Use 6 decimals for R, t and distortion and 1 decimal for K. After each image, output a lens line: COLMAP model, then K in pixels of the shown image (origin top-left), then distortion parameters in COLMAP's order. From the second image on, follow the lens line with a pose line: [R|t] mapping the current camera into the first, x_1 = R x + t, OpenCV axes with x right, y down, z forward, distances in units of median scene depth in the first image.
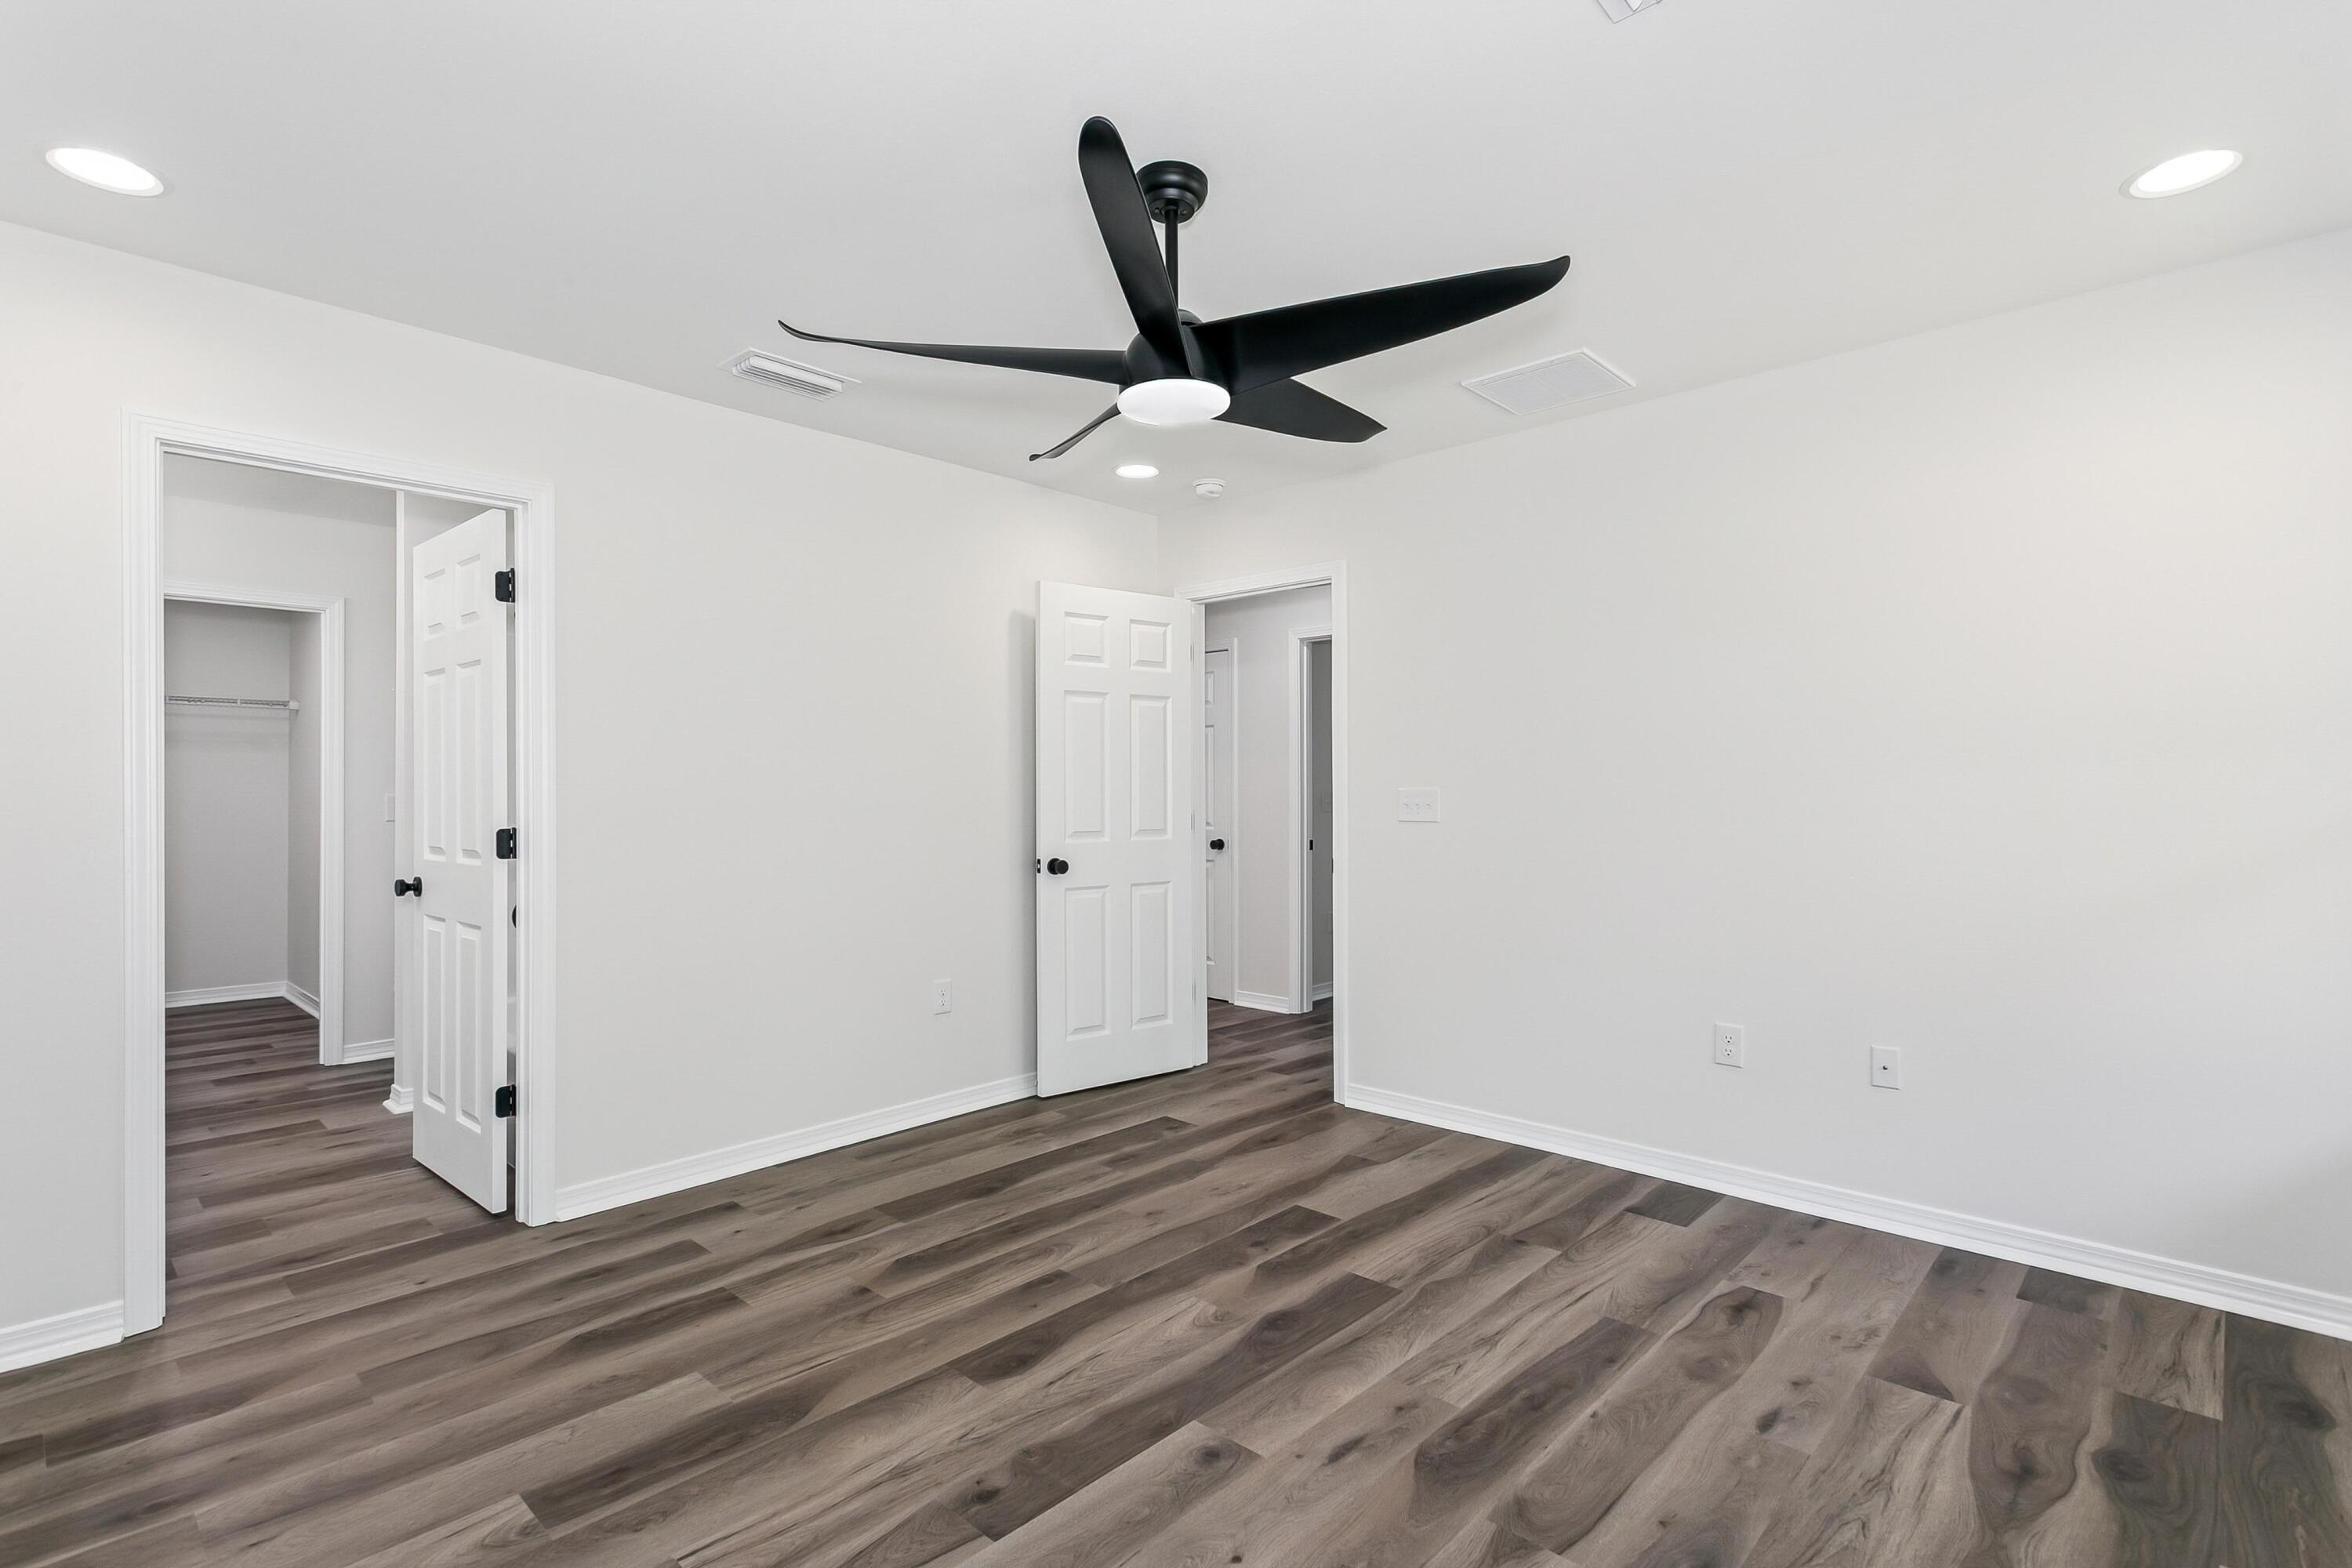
lens RADIAL K [[1131.2, 0, 1166.8], [0, 1131.2, 774.1], [0, 0, 1]] dist [0.002041, -0.000009]
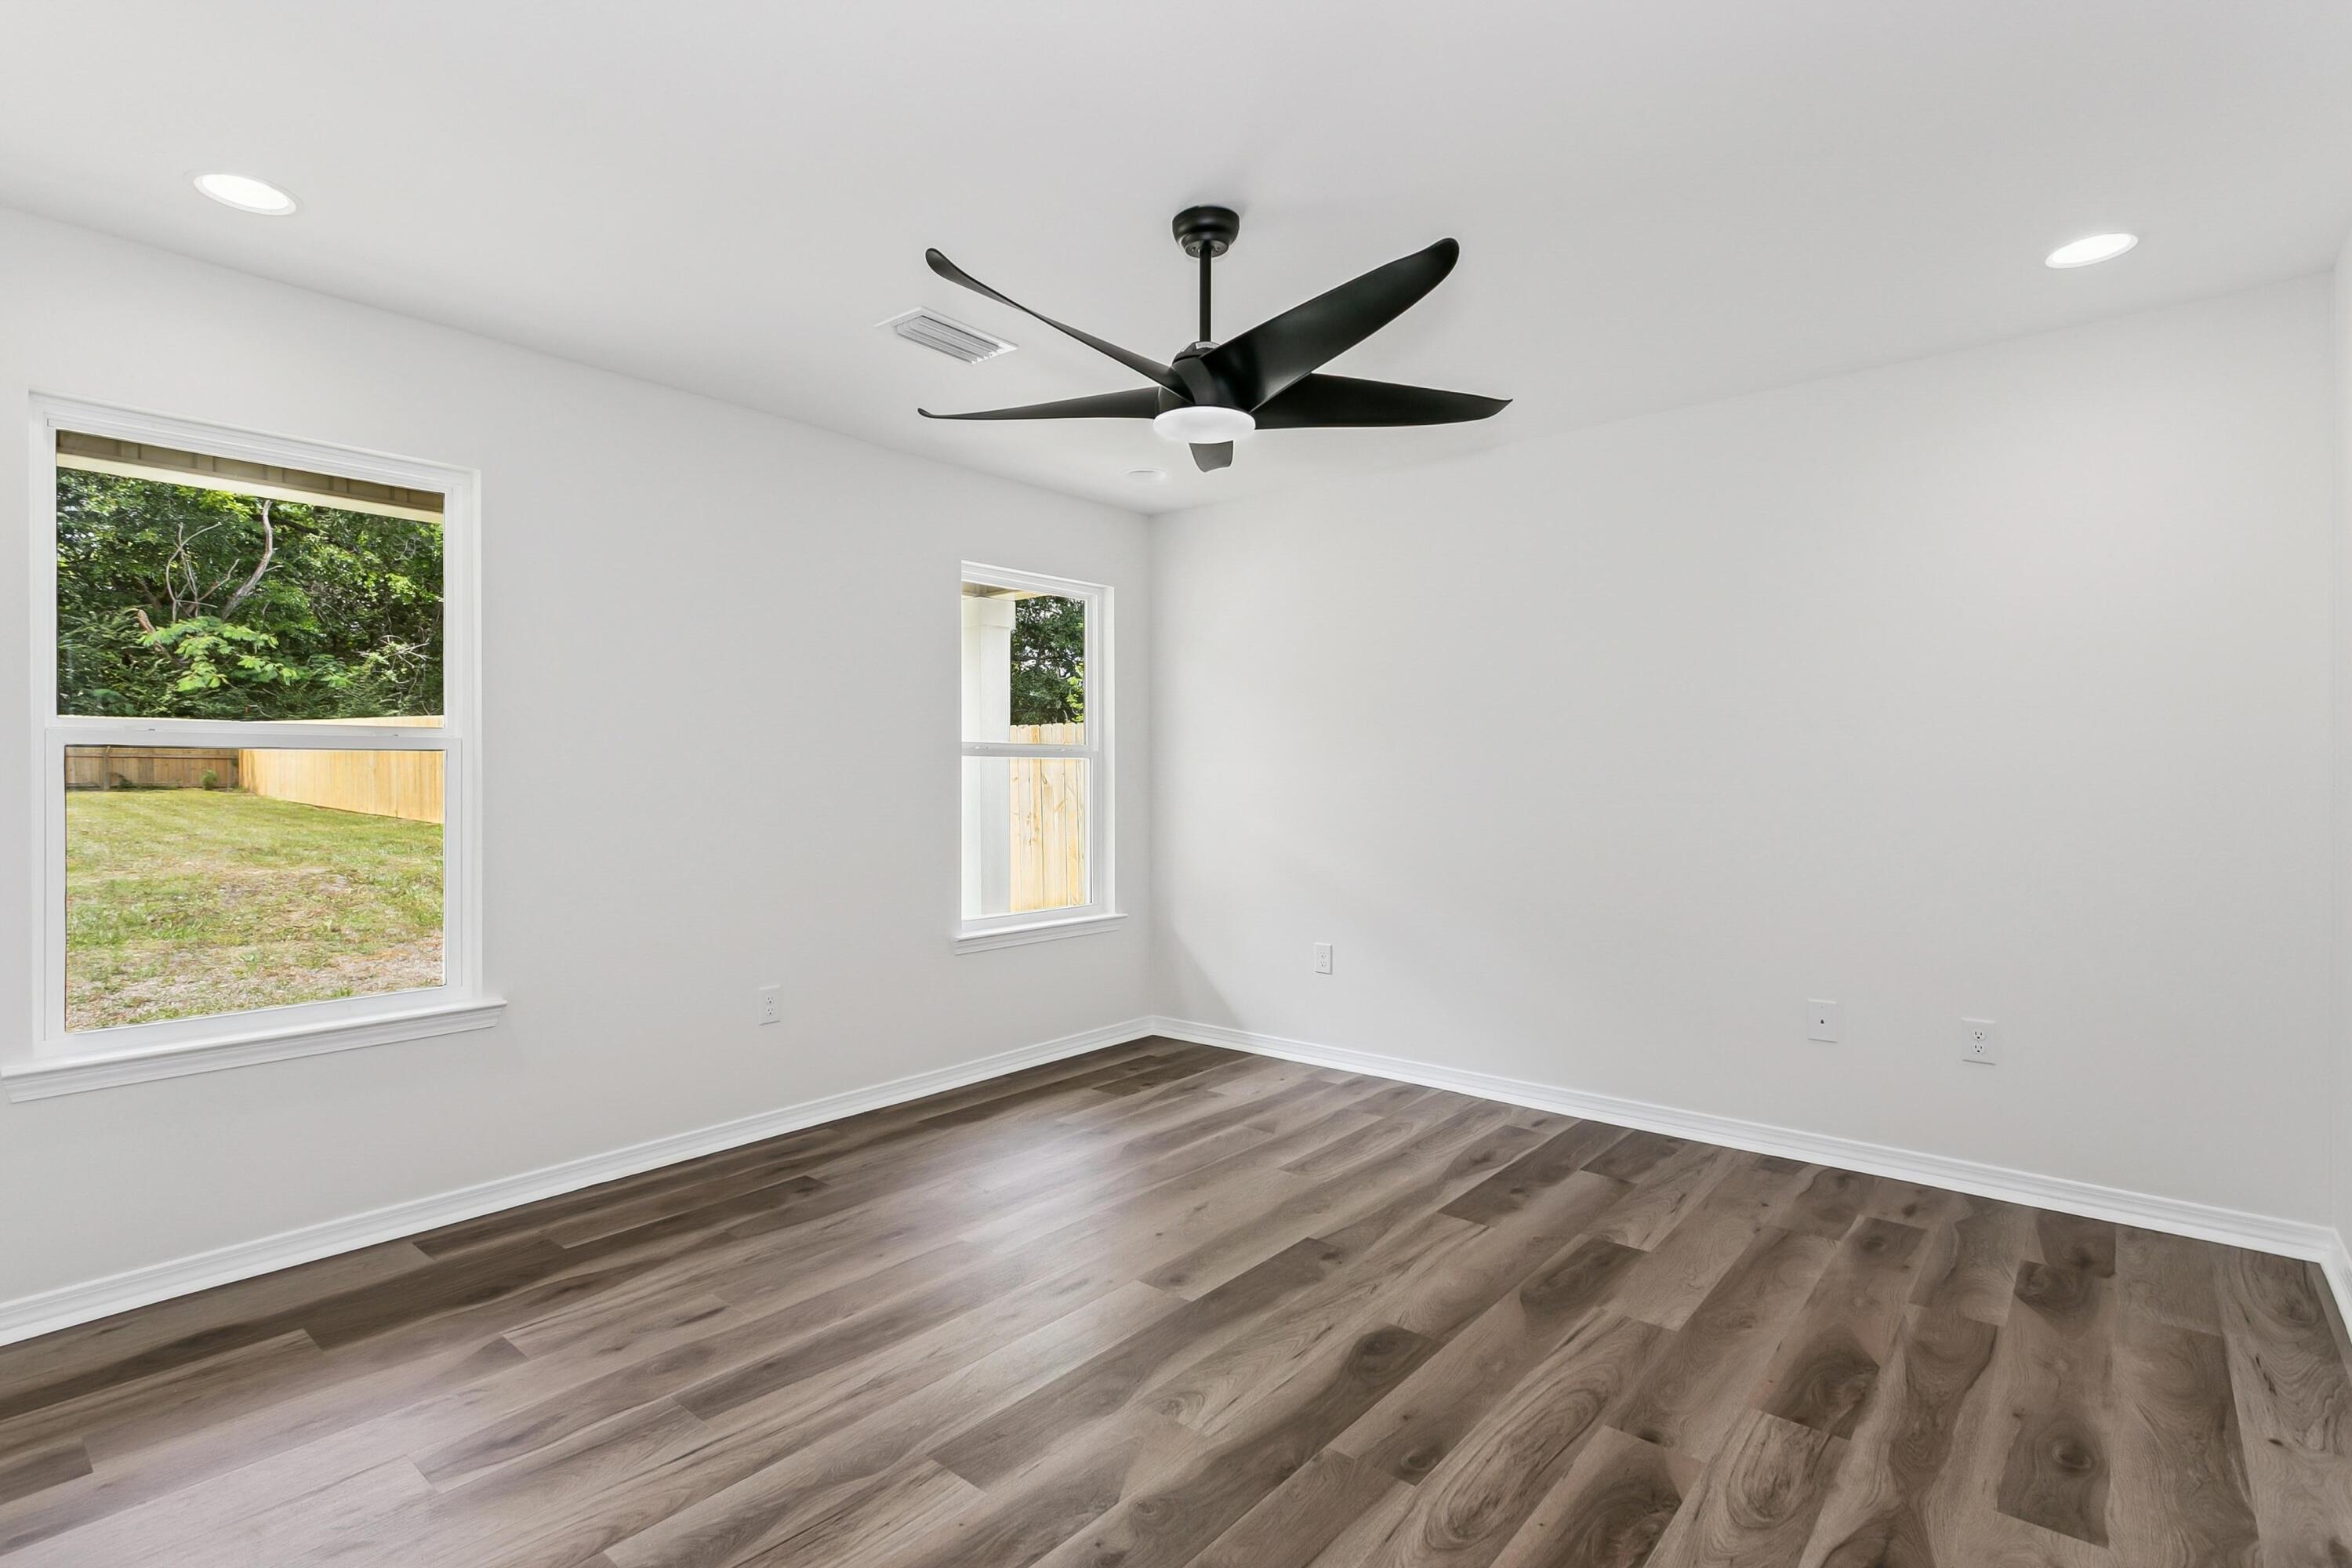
lens RADIAL K [[1131.2, 0, 1166.8], [0, 1131.2, 774.1], [0, 0, 1]] dist [0.002041, -0.000009]
pose [[-0.998485, 0.009913, -0.054126, 0.098539], [0.011064, 0.999718, -0.021002, 0.035506], [0.053902, -0.021569, -0.998313, 1.975818]]
